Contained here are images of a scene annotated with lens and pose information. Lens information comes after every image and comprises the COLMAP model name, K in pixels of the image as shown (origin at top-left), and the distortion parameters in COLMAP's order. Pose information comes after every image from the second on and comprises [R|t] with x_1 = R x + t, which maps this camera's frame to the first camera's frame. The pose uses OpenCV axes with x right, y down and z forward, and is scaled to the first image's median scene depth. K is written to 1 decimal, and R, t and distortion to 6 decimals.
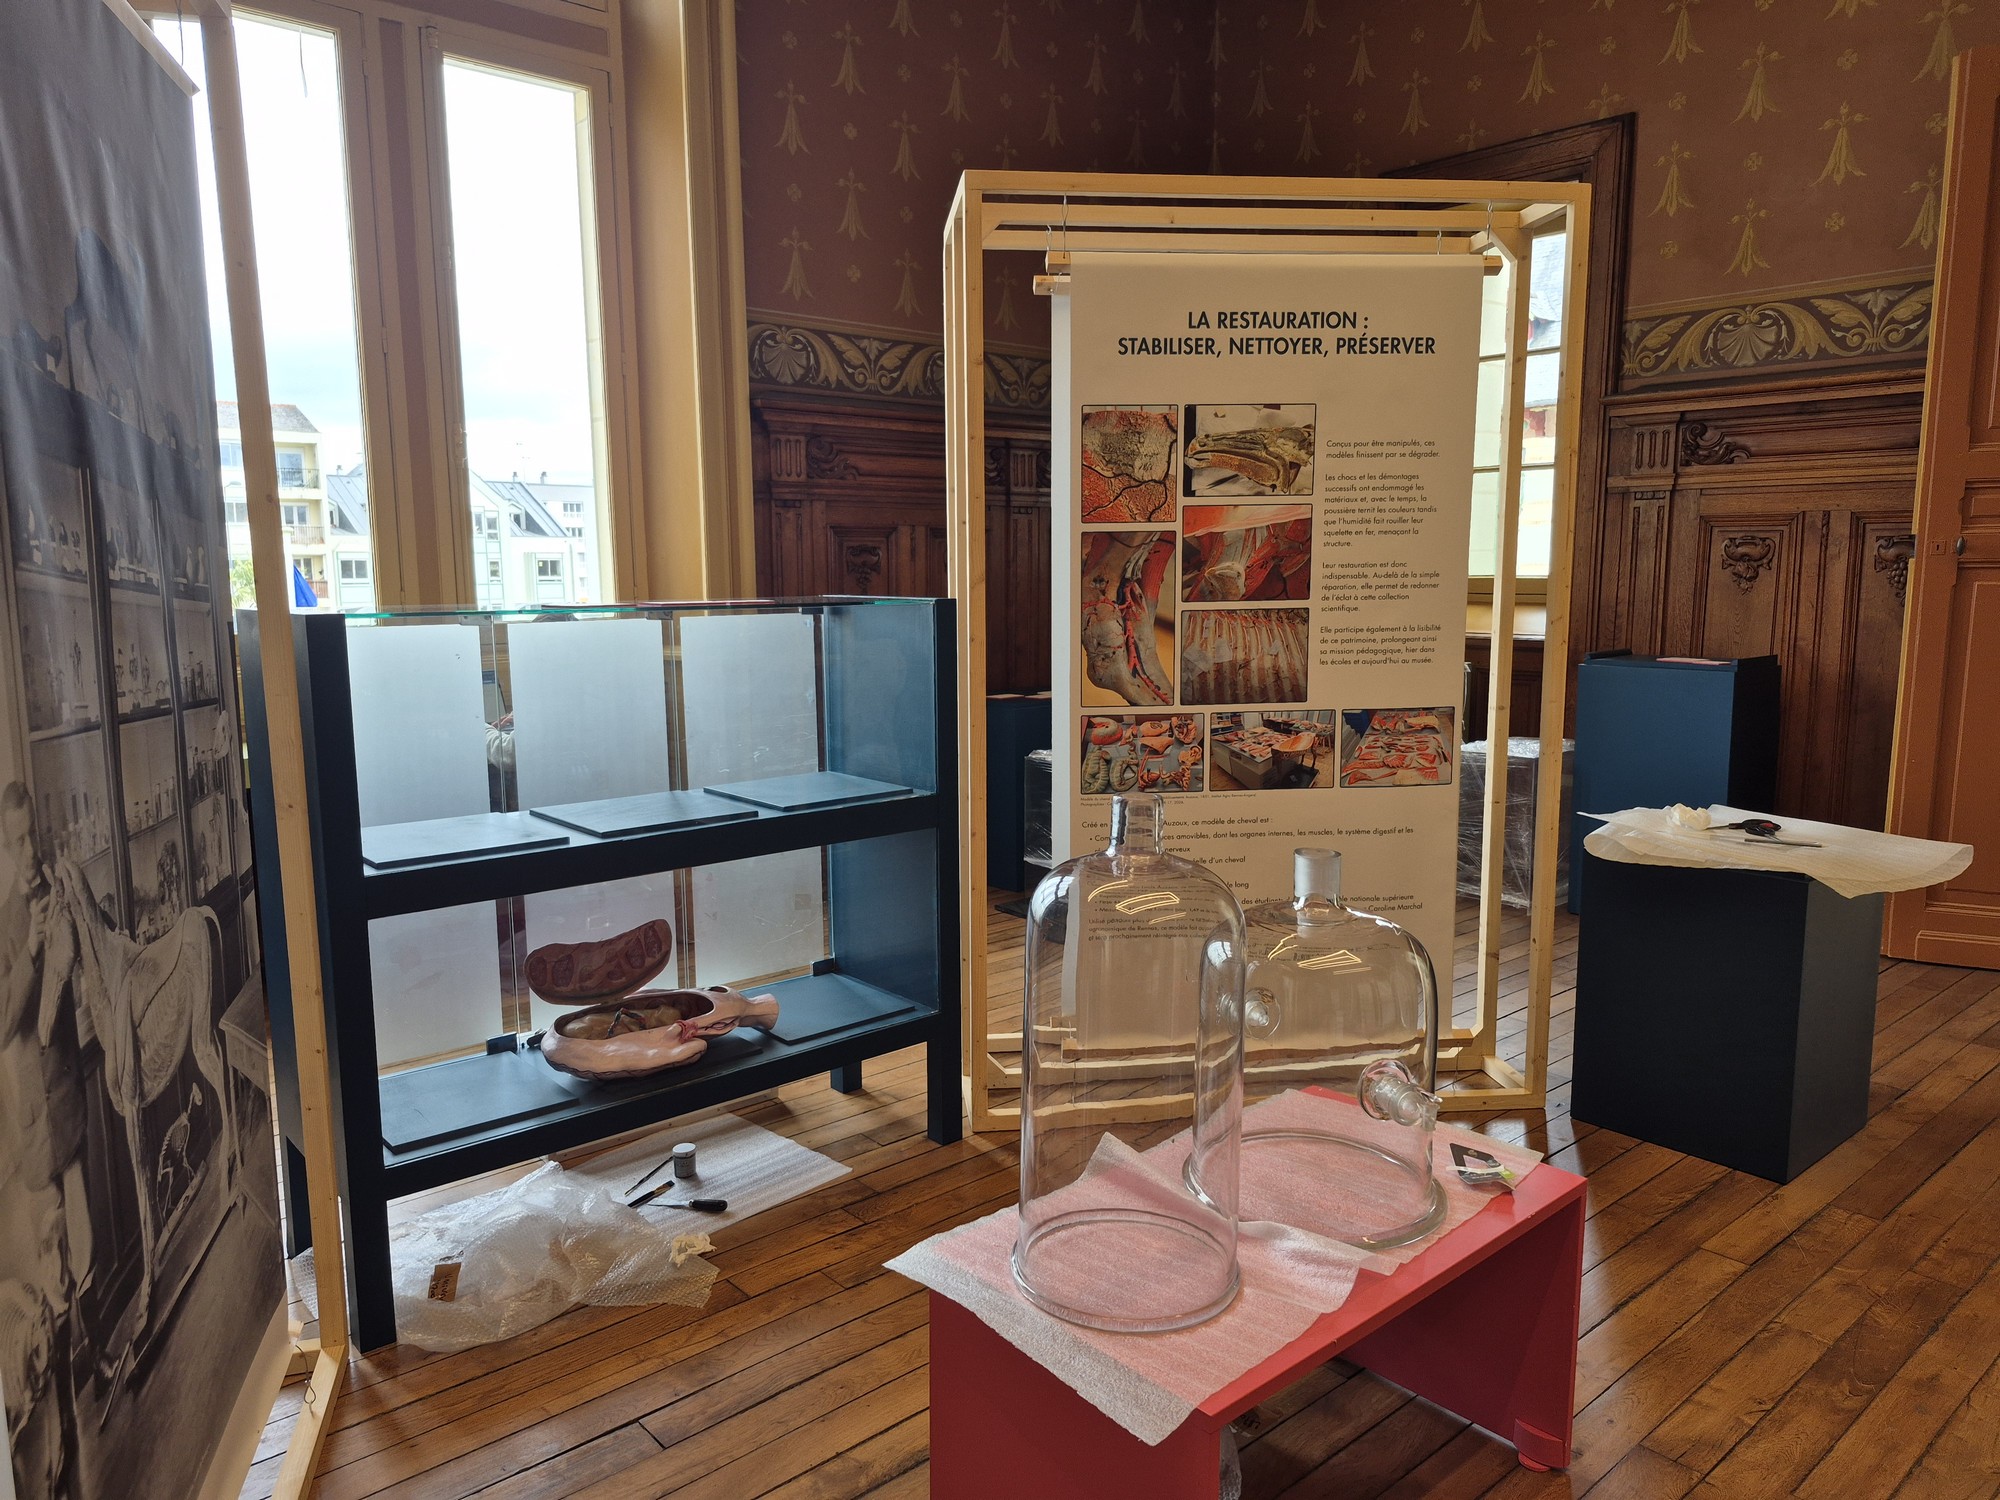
lens RADIAL K [[1380.5, 0, 977.2], [0, 1380.5, 759.5], [0, 0, 1]] dist [0.089635, -0.094549]
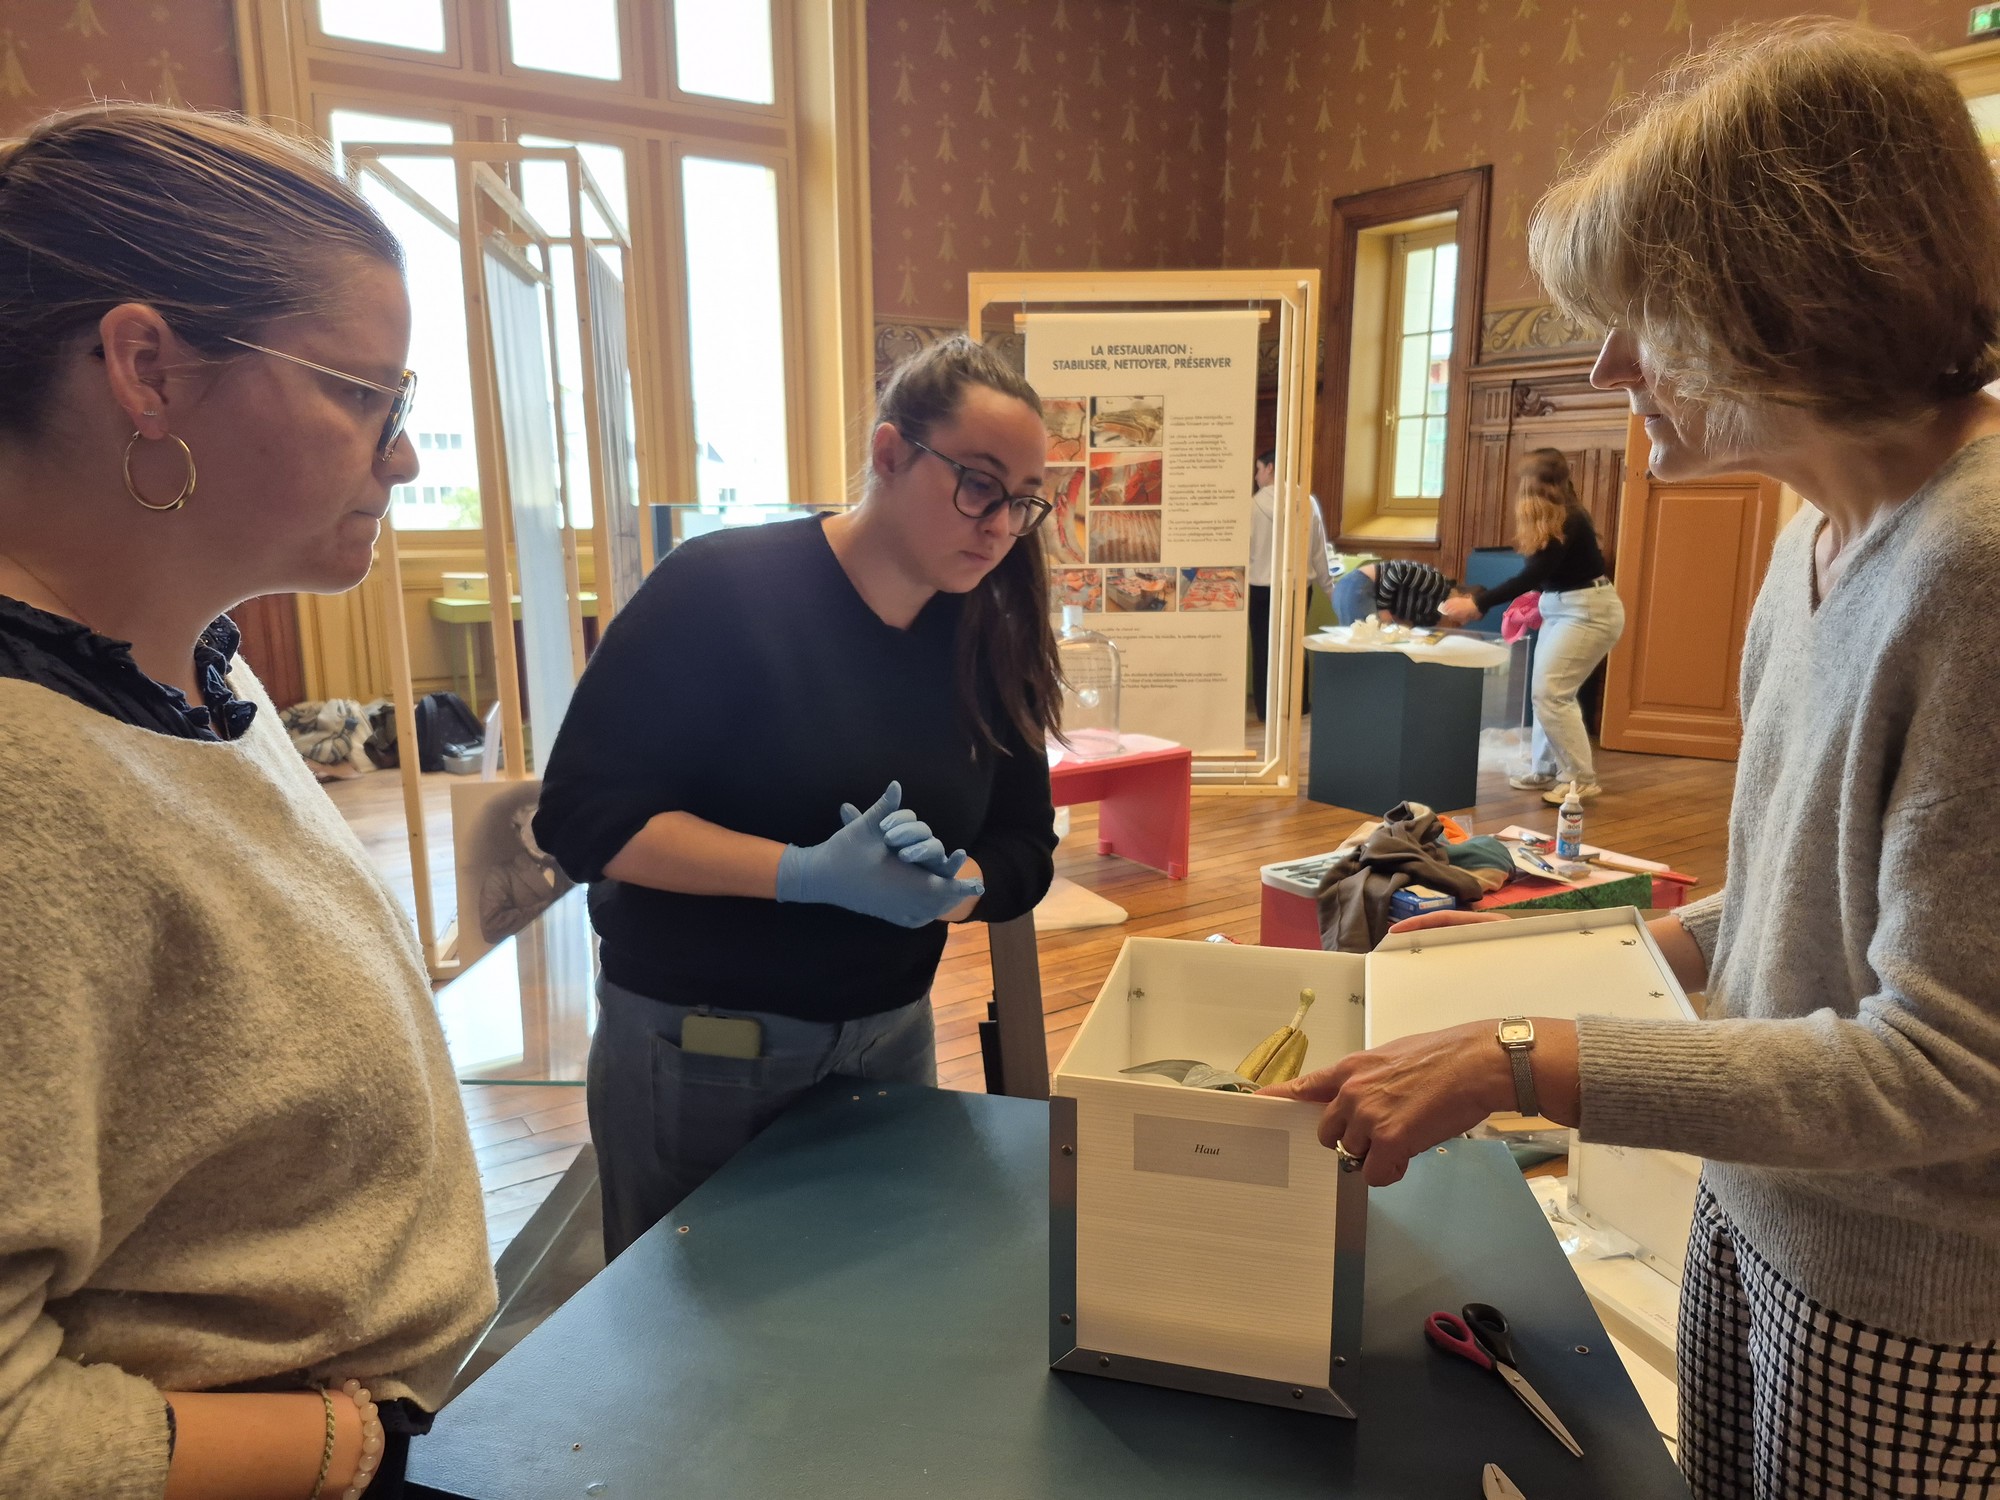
lens RADIAL K [[1380.5, 0, 977.2], [0, 1380.5, 759.5], [0, 0, 1]] dist [0.089635, -0.094549]
pose [[0.992810, 0.024515, -0.117166, 0.218905], [-0.018477, 0.998458, 0.052340, 0.123990], [0.118269, -0.049798, 0.991732, -0.822441]]
